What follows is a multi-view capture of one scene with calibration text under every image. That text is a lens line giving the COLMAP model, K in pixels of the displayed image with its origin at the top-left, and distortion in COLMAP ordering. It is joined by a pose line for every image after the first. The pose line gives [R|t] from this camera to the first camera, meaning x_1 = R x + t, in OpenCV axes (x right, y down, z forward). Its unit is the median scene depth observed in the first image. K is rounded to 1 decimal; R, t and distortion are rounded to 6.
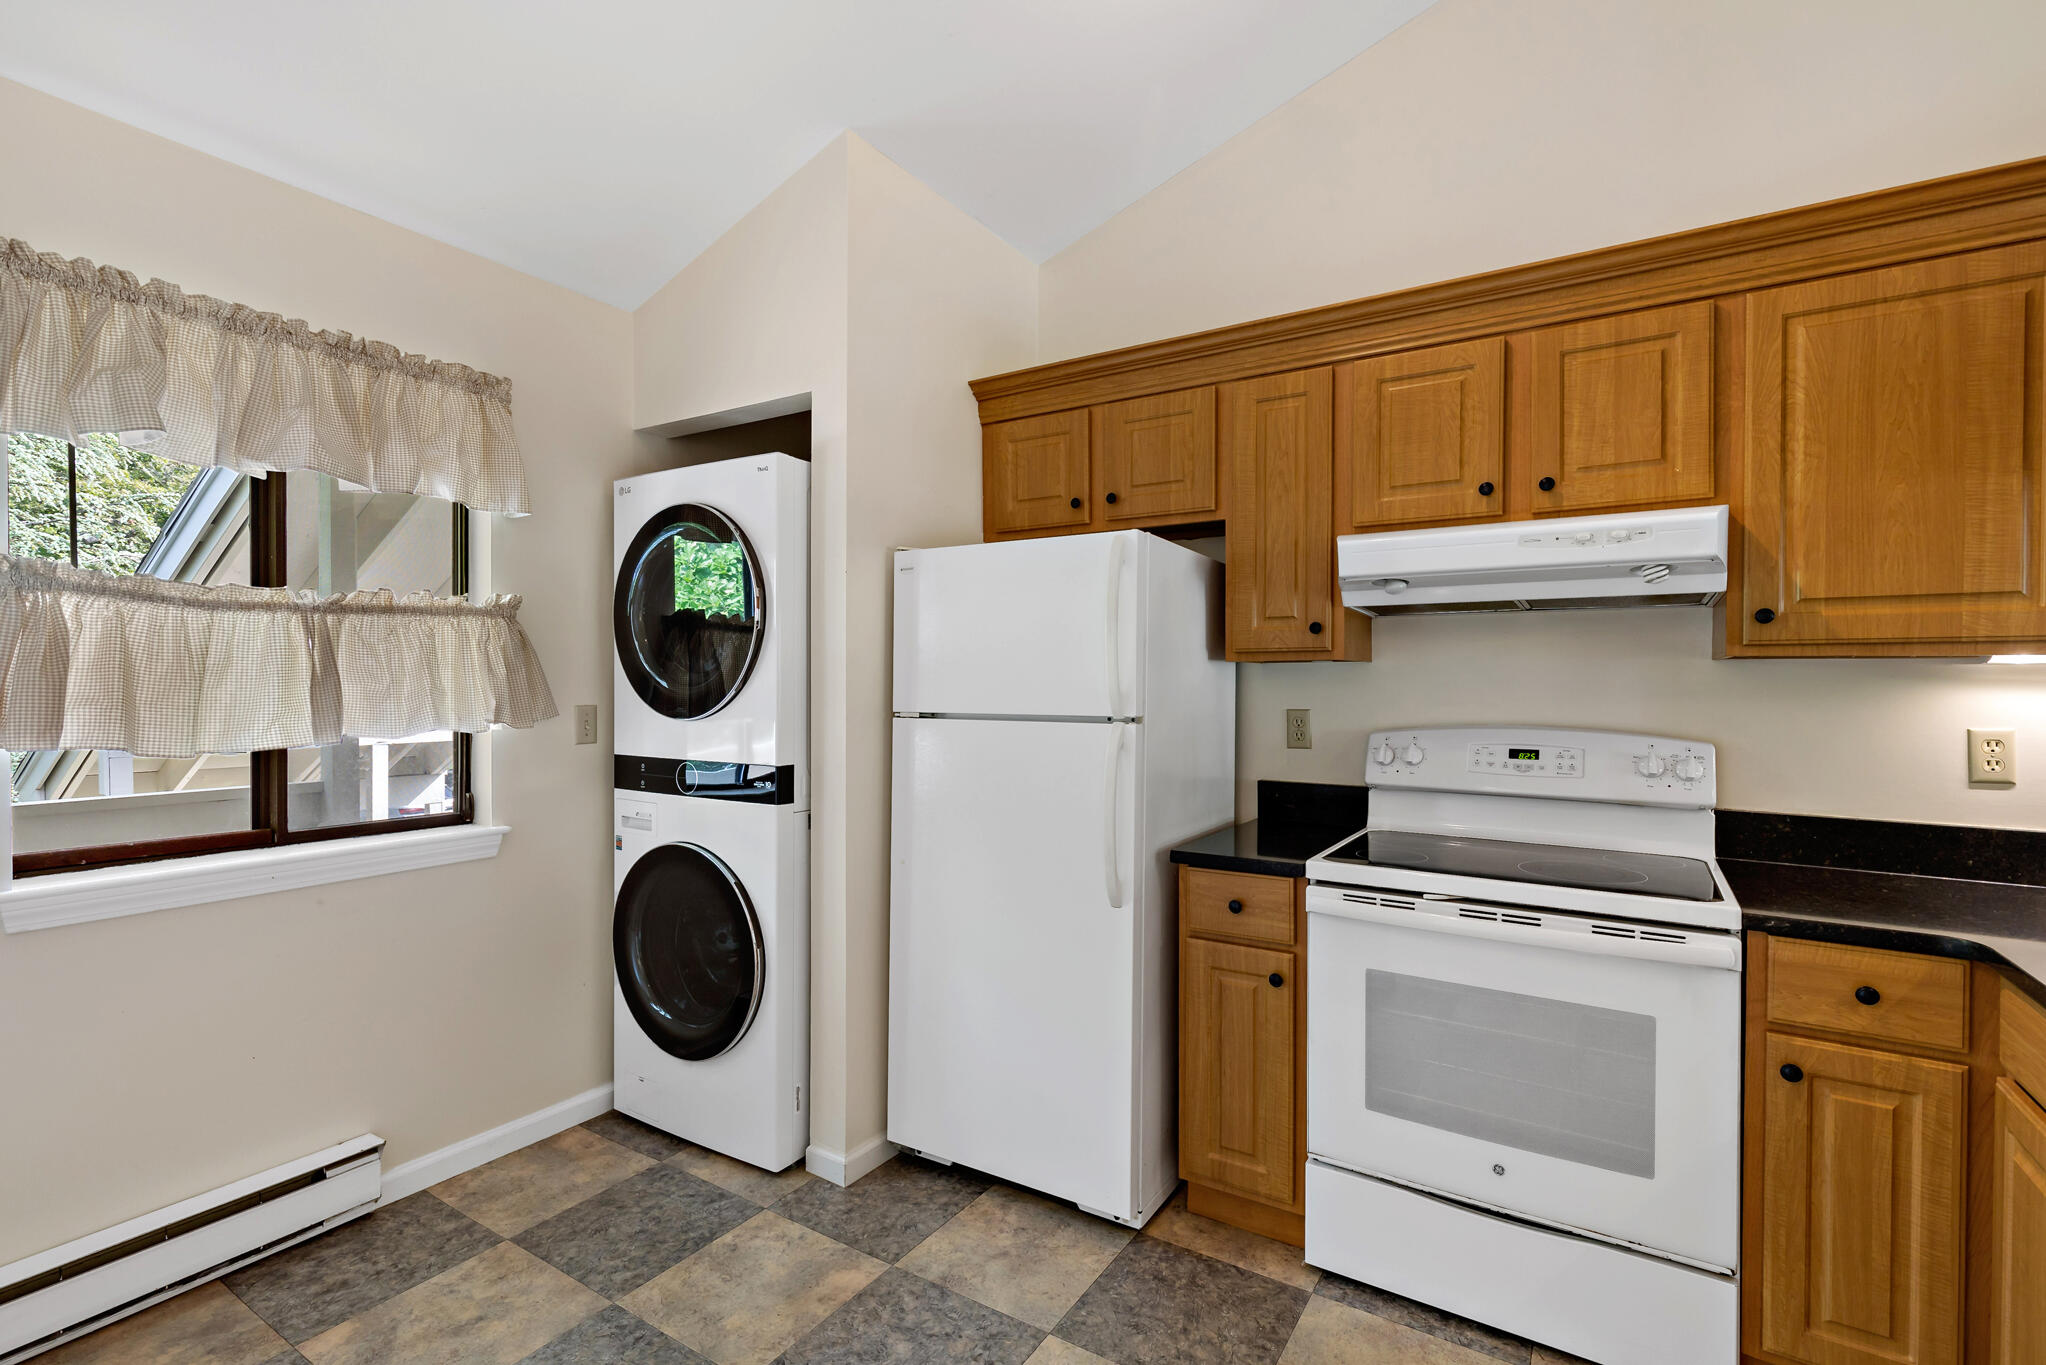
lens RADIAL K [[945.1, 0, 1032.3], [0, 945.1, 683.5], [0, 0, 1]] dist [0.015708, -0.002299]
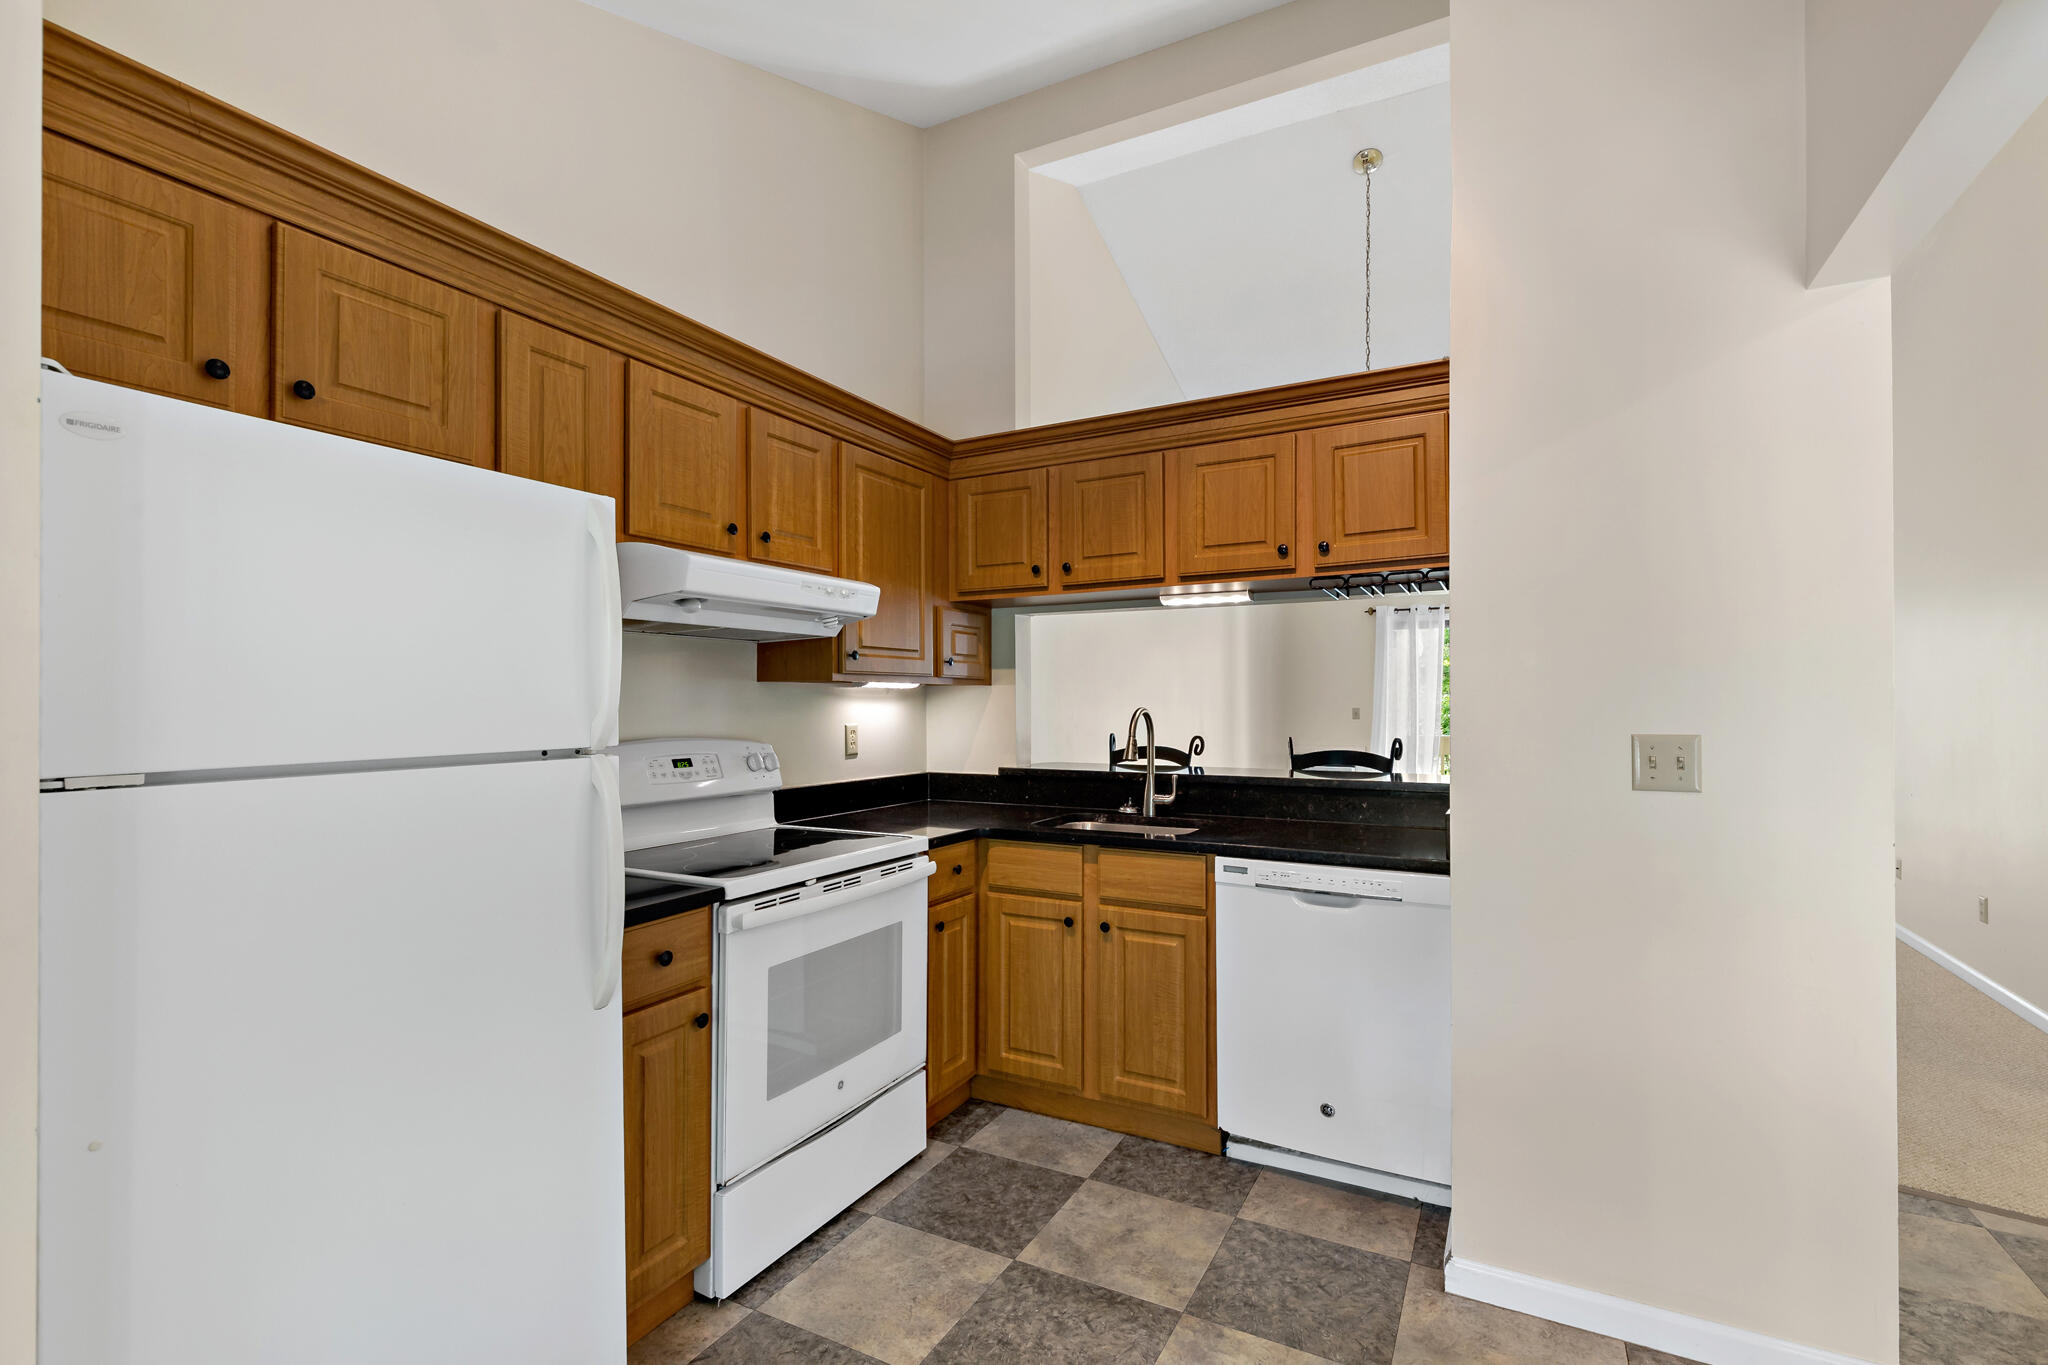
lens RADIAL K [[946.0, 0, 1032.2], [0, 946.0, 690.5], [0, 0, 1]] dist [0.015708, -0.002299]
pose [[-0.089357, 0.006276, 0.995980, -0.737076], [0.004728, 0.999972, -0.005877, -0.003174], [-0.995988, 0.004184, -0.089384, 0.801131]]
